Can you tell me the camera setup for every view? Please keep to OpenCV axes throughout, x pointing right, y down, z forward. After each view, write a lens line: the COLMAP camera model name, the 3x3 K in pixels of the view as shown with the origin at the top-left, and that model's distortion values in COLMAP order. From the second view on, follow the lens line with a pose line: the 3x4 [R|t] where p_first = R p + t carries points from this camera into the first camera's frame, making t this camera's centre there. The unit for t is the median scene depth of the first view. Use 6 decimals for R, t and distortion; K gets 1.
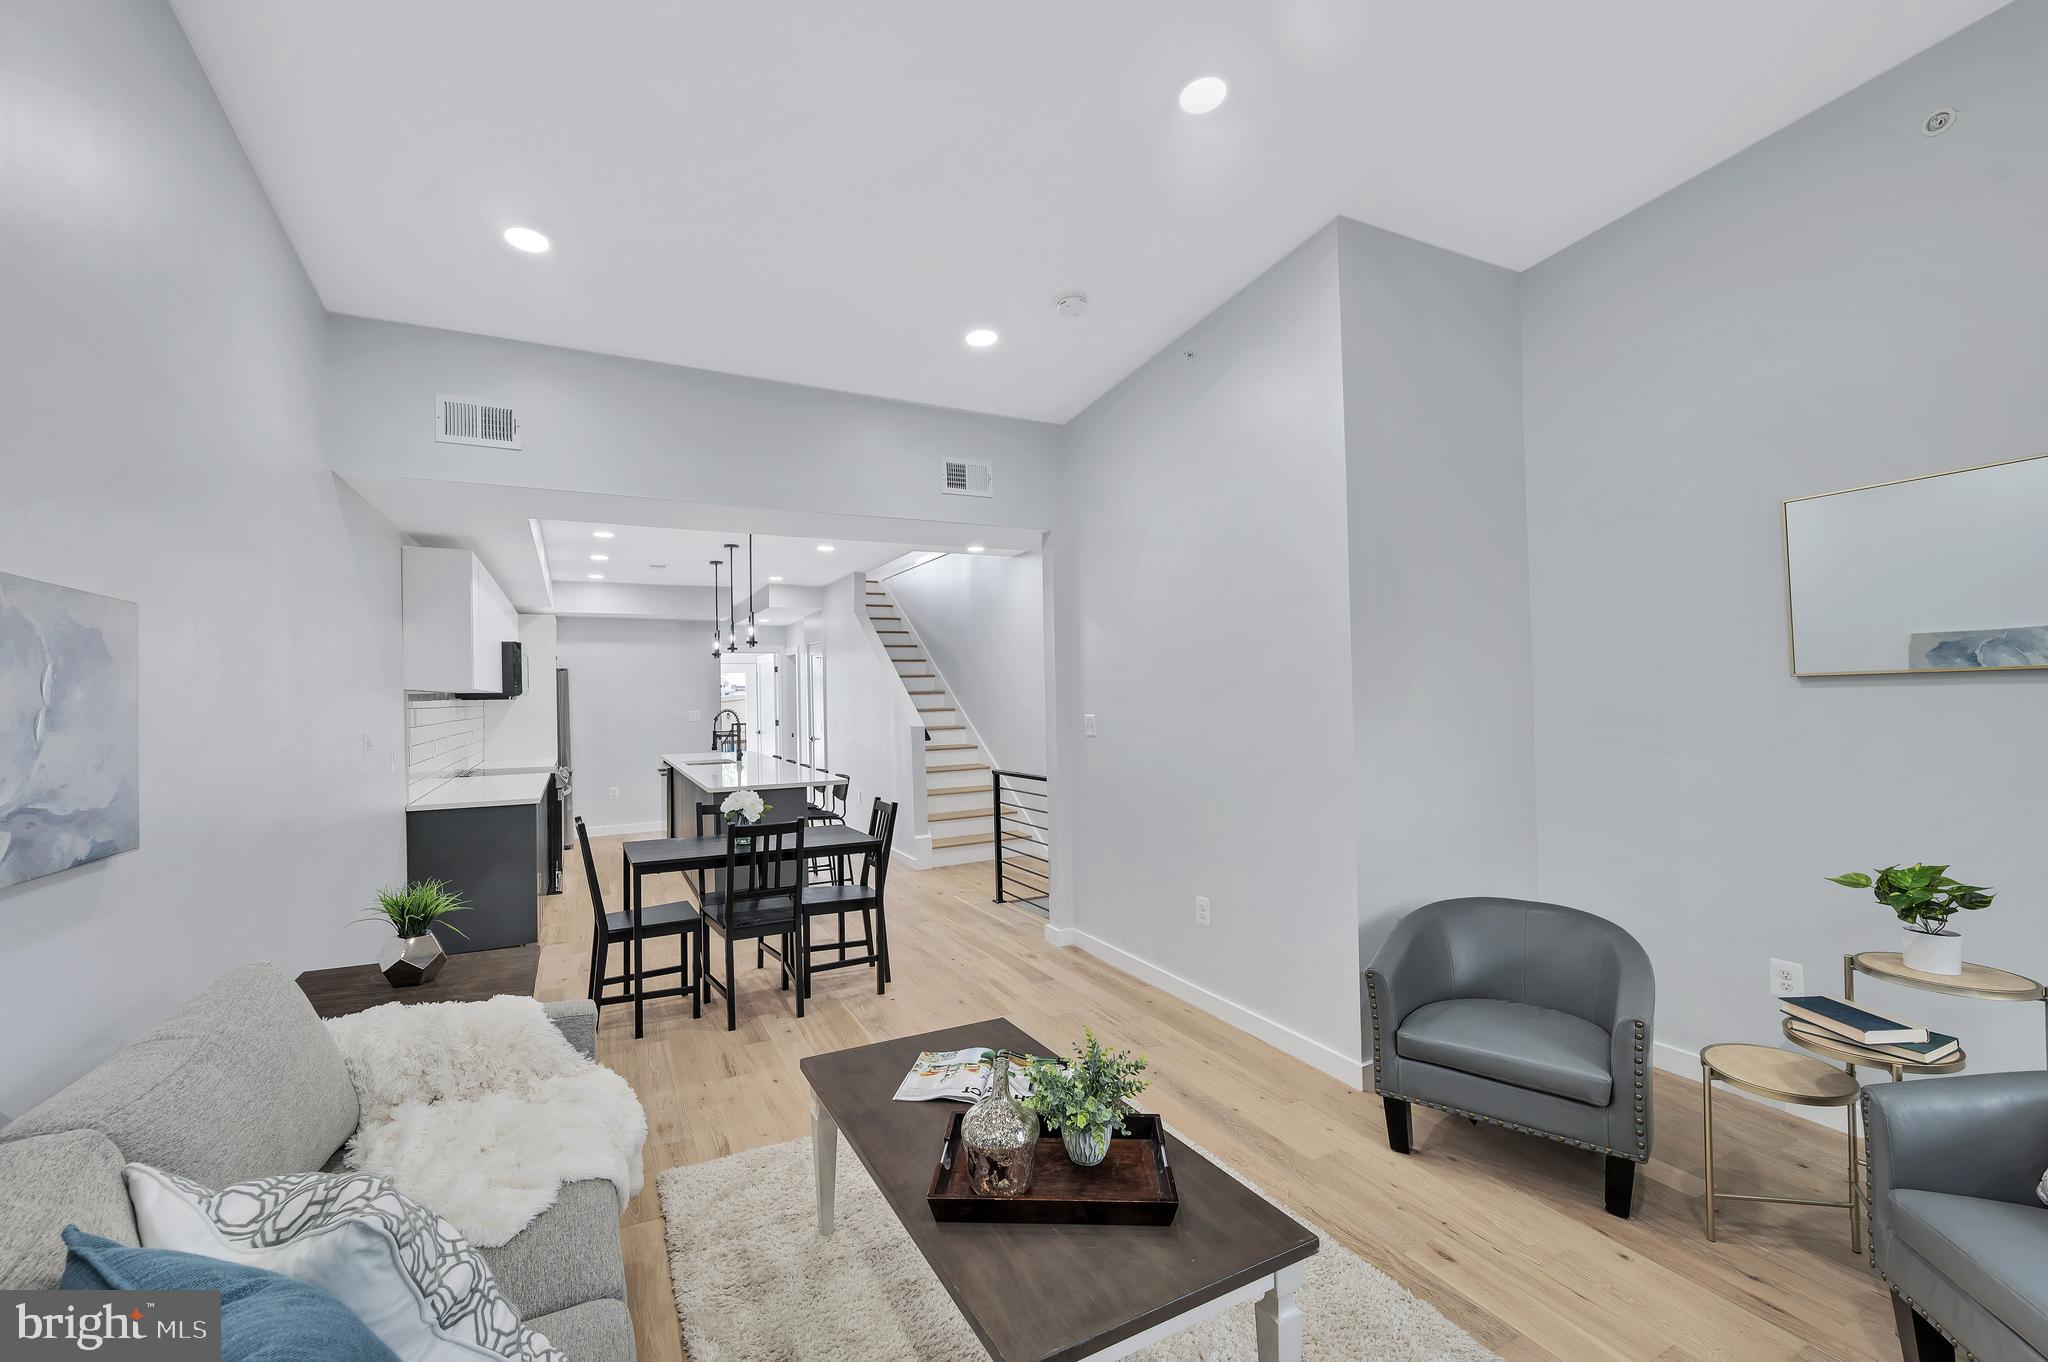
lens RADIAL K [[859.7, 0, 1024.0], [0, 859.7, 681.0], [0, 0, 1]] dist [0.001274, 0.000611]
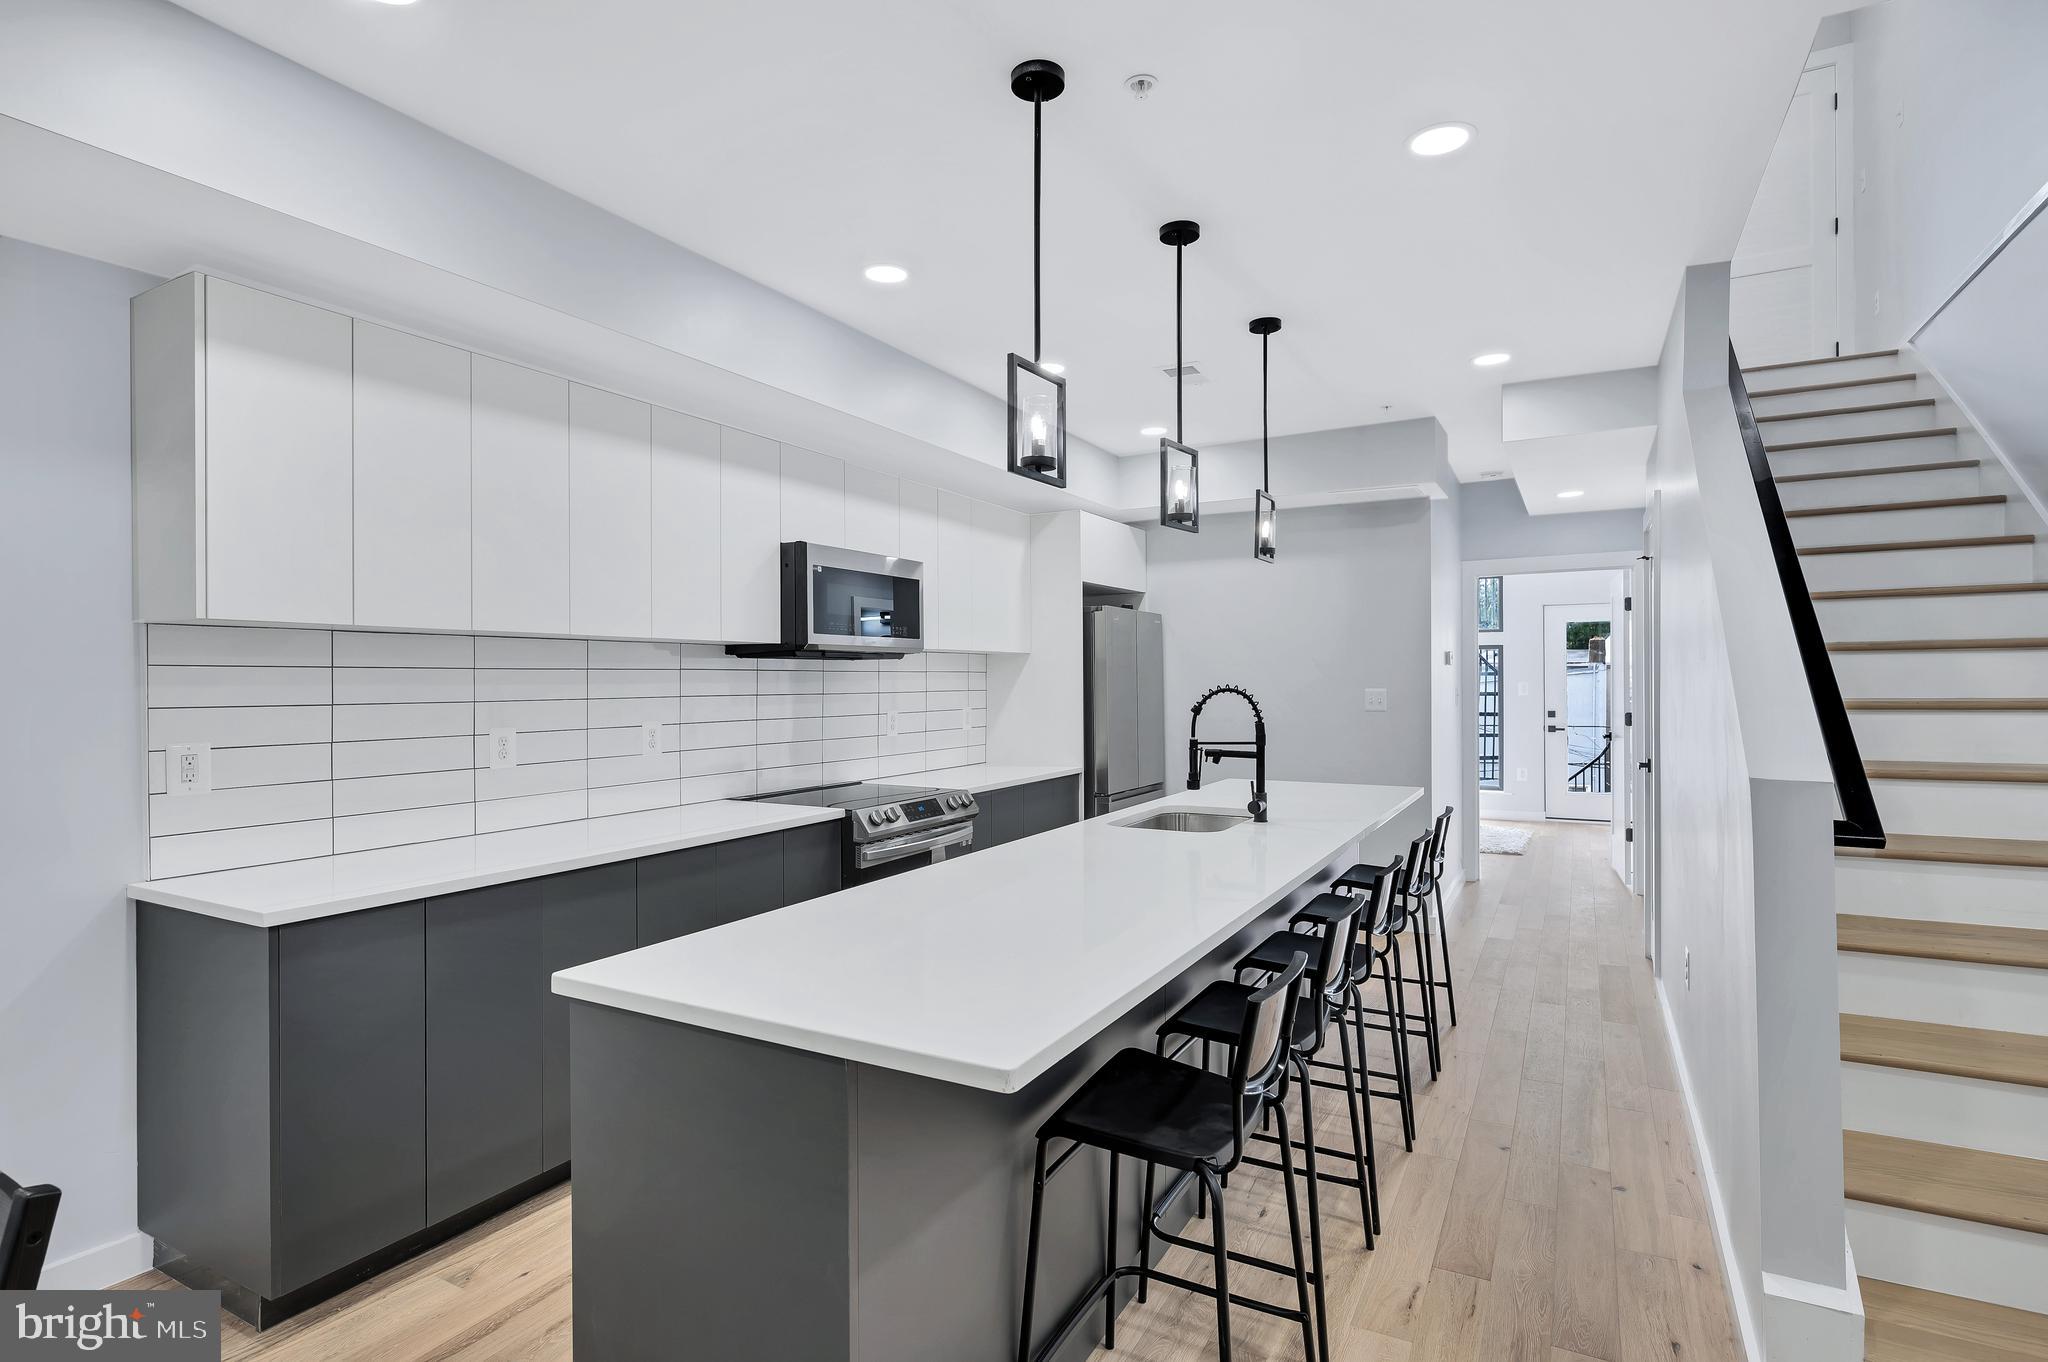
lens RADIAL K [[1004.2, 0, 1025.9], [0, 1004.2, 683.5], [0, 0, 1]] dist [0.002246, -0.000265]
pose [[0.545532, 0.019564, -0.837862, -0.041135], [0.006716, 0.999593, 0.027713, 0.050781], [0.838063, -0.020746, 0.545178, 1.797455]]
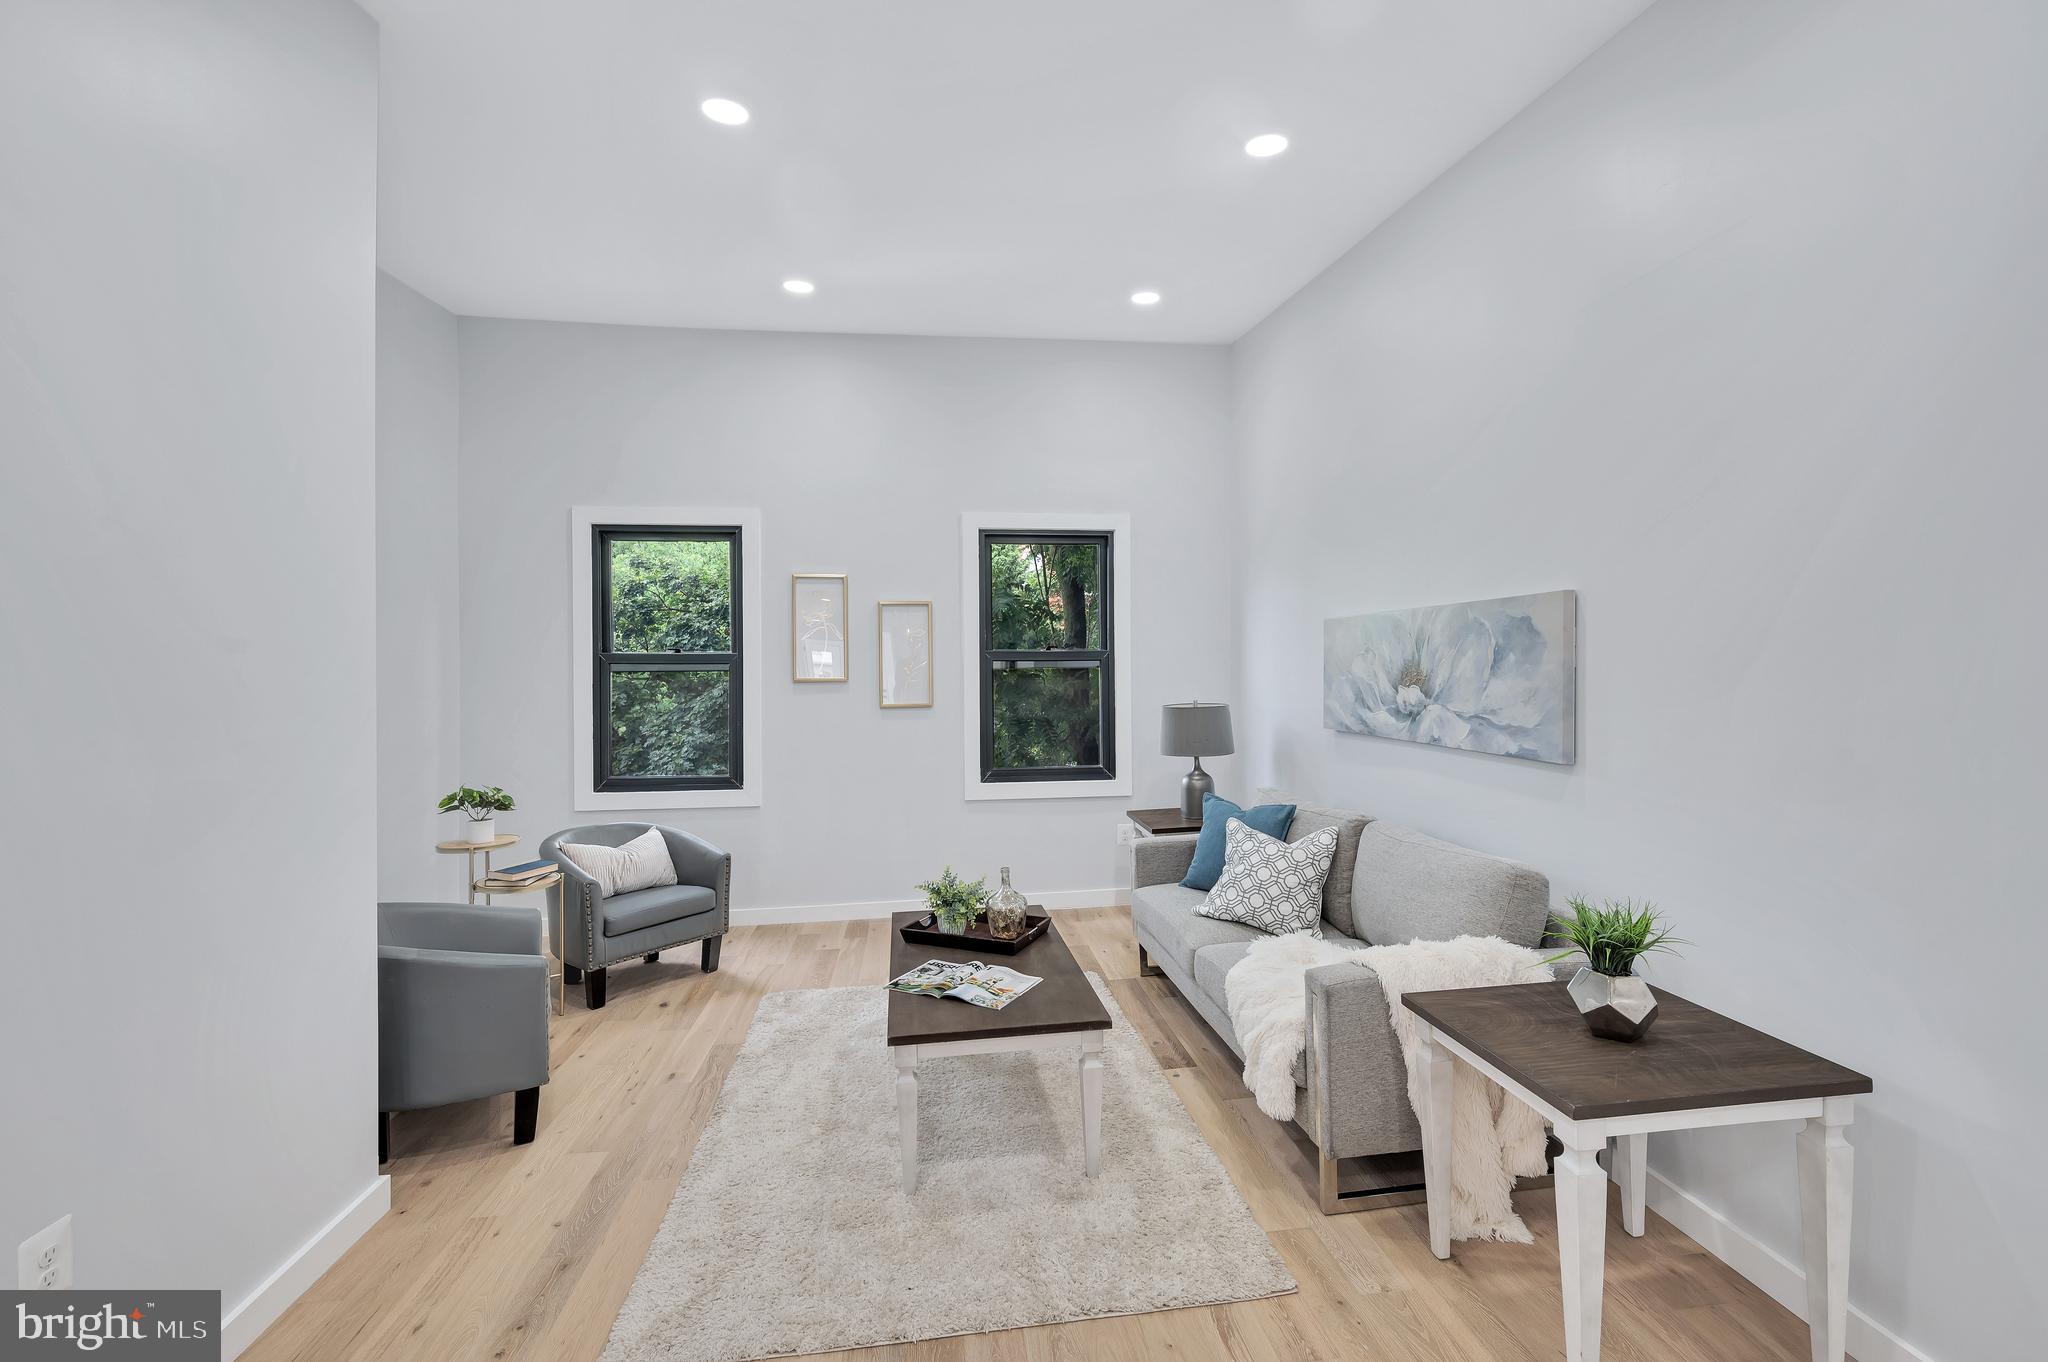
lens RADIAL K [[846.3, 0, 1024.0], [0, 846.3, 681.0], [0, 0, 1]] dist [0.003914, 0.000137]
pose [[-0.937870, 0.022959, 0.346225, -0.442188], [0.017725, 0.999676, -0.018278, 0.043653], [-0.346532, -0.011005, -0.937973, 1.693173]]
